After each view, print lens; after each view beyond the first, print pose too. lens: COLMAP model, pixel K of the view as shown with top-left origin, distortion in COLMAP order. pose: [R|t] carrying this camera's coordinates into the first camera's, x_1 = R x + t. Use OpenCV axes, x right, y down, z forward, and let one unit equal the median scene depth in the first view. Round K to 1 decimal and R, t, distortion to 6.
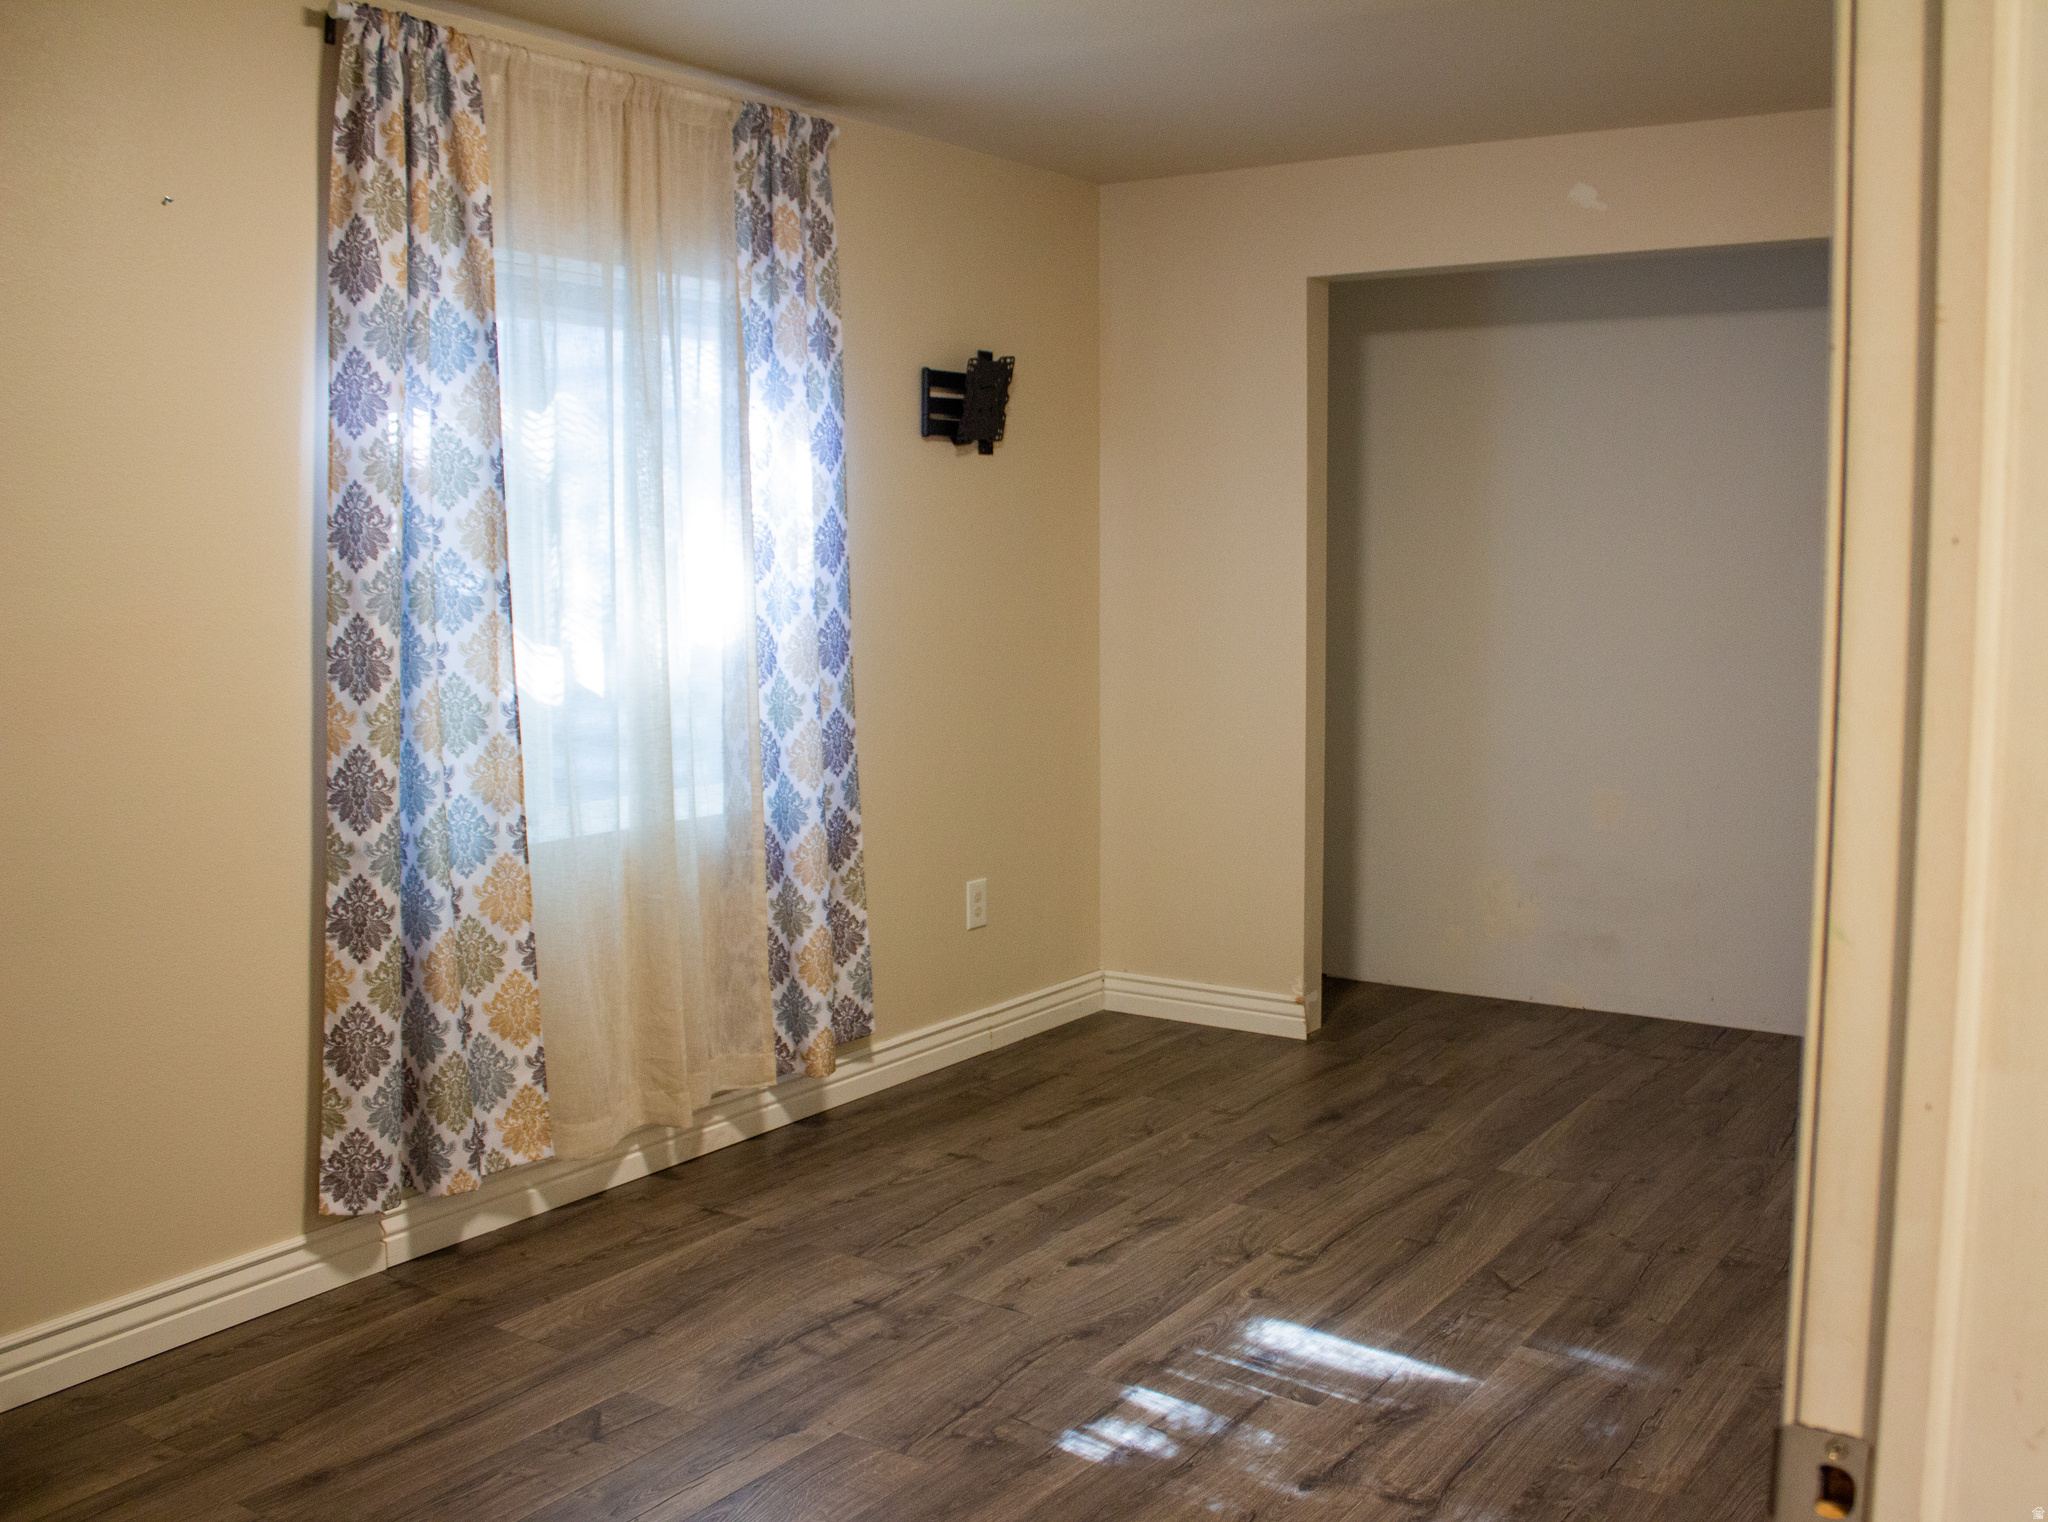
lens RADIAL K [[1819.3, 0, 1024.0], [0, 1819.3, 761.0], [0, 0, 1]] dist [-0.126807, 0.013369]
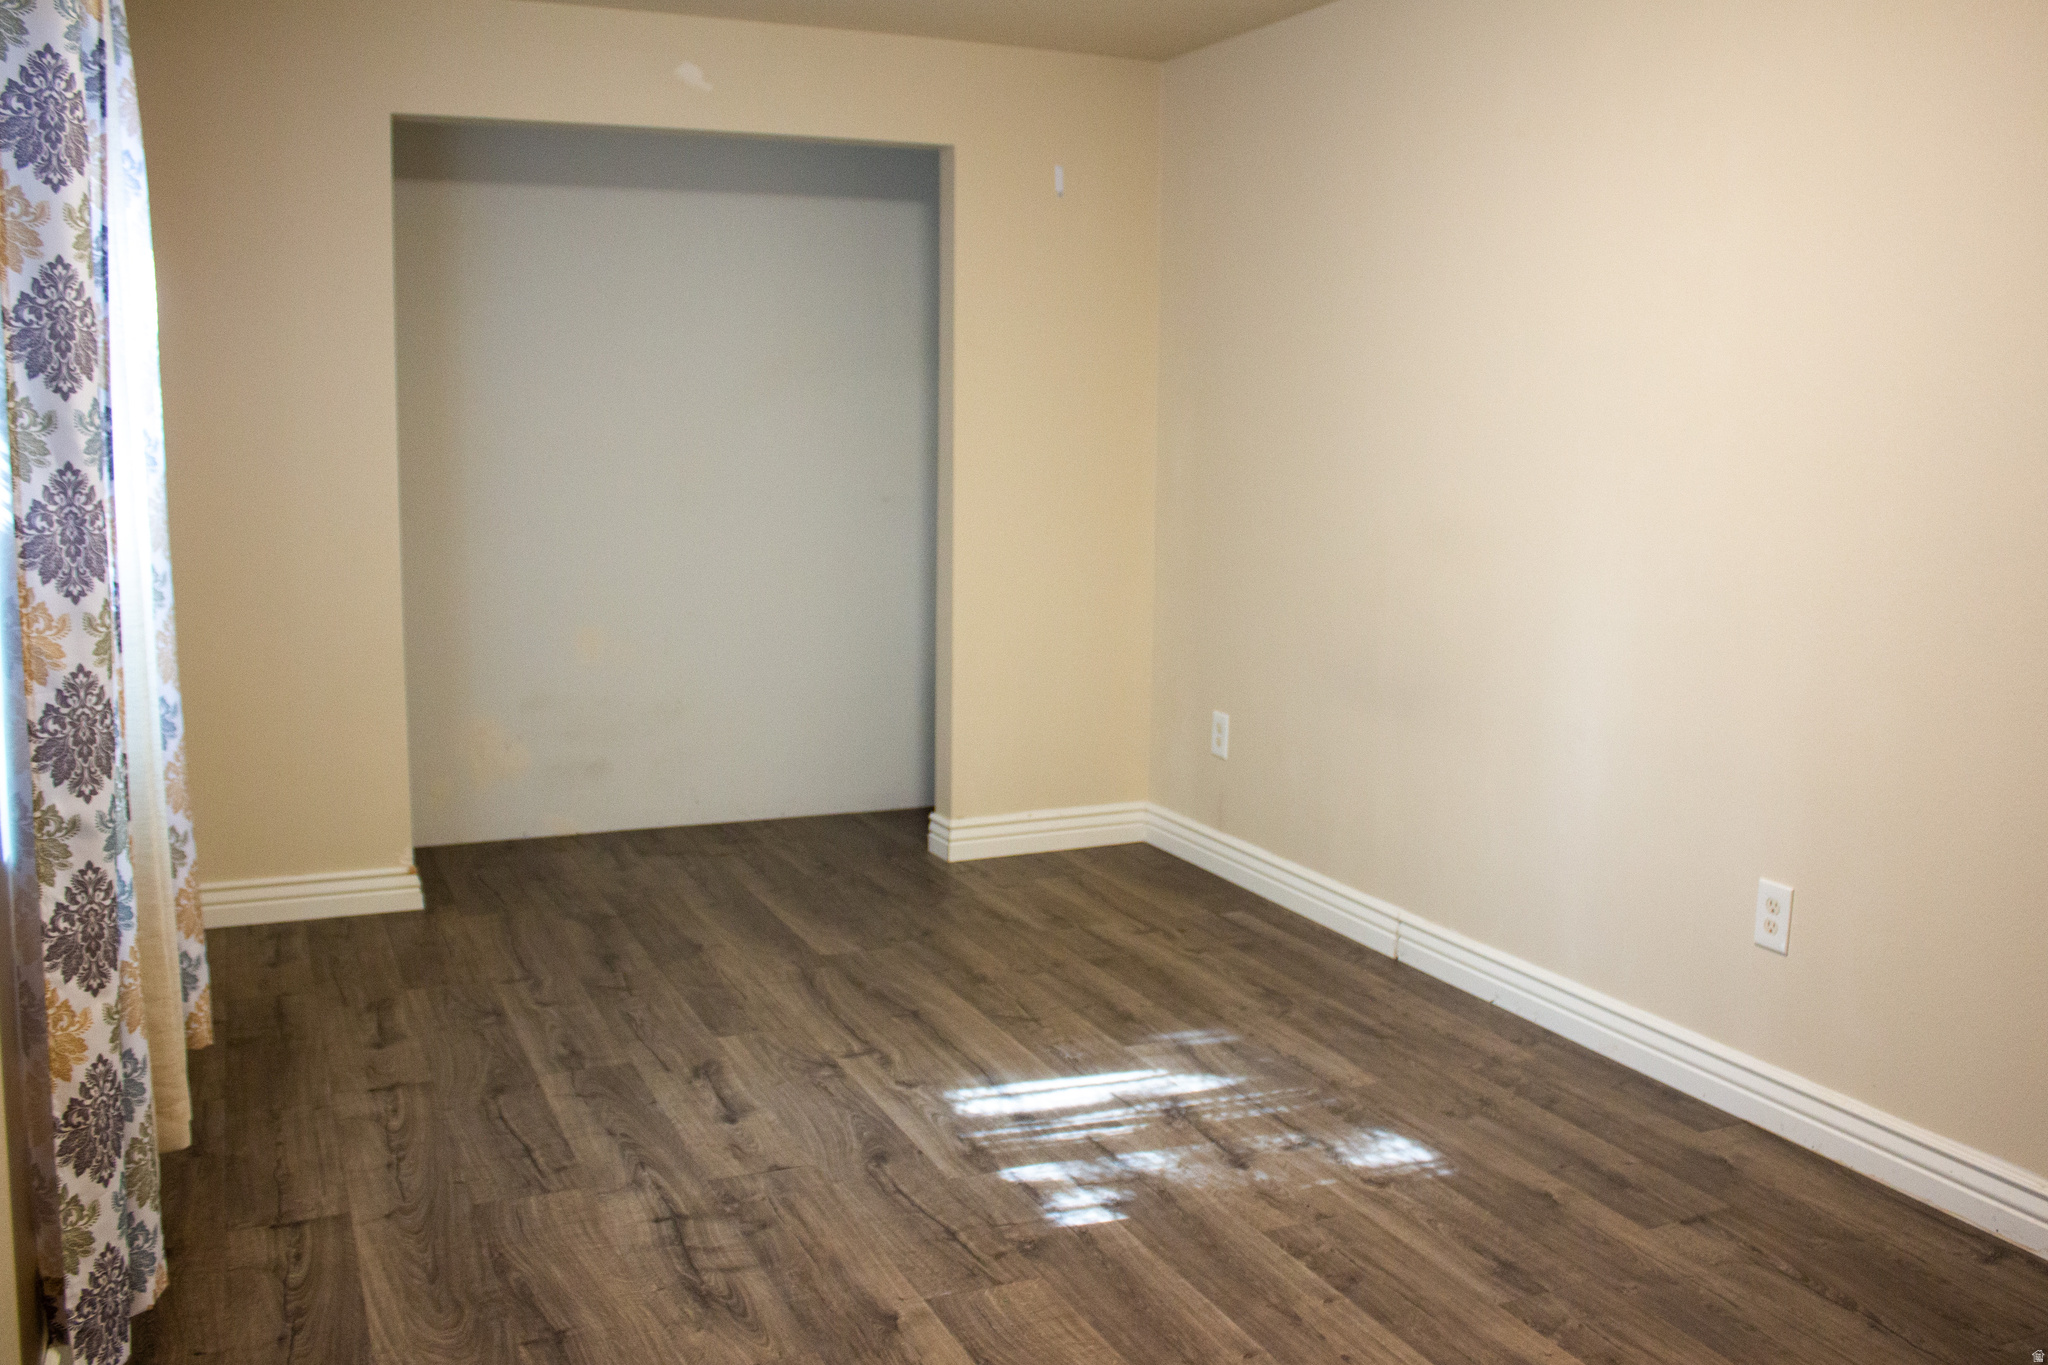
lens RADIAL K [[1735.8, 0, 1044.6], [0, 1735.8, 682.2], [0, 0, 1]] dist [-0.176295, 0.157154]
pose [[0.545824, -0.115578, 0.829890, -0.630478], [0.084421, 0.992987, 0.082769, -0.021418], [-0.833636, 0.024883, 0.551753, 0.341194]]
